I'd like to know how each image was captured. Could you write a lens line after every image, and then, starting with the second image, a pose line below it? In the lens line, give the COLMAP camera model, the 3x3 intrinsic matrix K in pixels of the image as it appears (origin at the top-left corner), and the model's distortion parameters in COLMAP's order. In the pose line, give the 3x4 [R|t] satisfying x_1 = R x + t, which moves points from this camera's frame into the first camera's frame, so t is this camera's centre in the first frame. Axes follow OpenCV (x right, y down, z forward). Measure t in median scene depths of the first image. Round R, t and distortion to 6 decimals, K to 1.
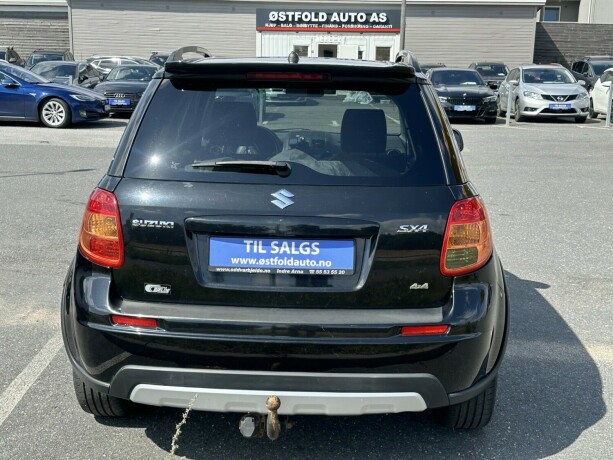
lens RADIAL K [[801.9, 0, 306.5], [0, 801.9, 230.0], [0, 0, 1]] dist [0.083560, -0.017591]
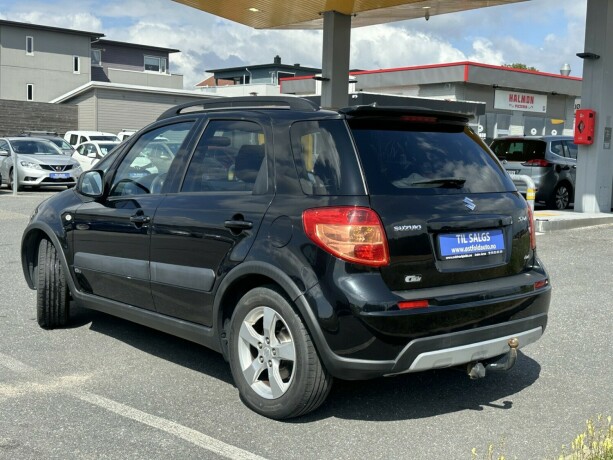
lens RADIAL K [[792.7, 0, 306.5], [0, 792.7, 230.0], [0, 0, 1]] dist [0.185766, 0.011477]
pose [[0.715475, -0.070250, 0.695098, -1.183155], [0.136322, 0.989845, -0.040280, 0.024015], [-0.685210, 0.123577, 0.717786, 0.193251]]
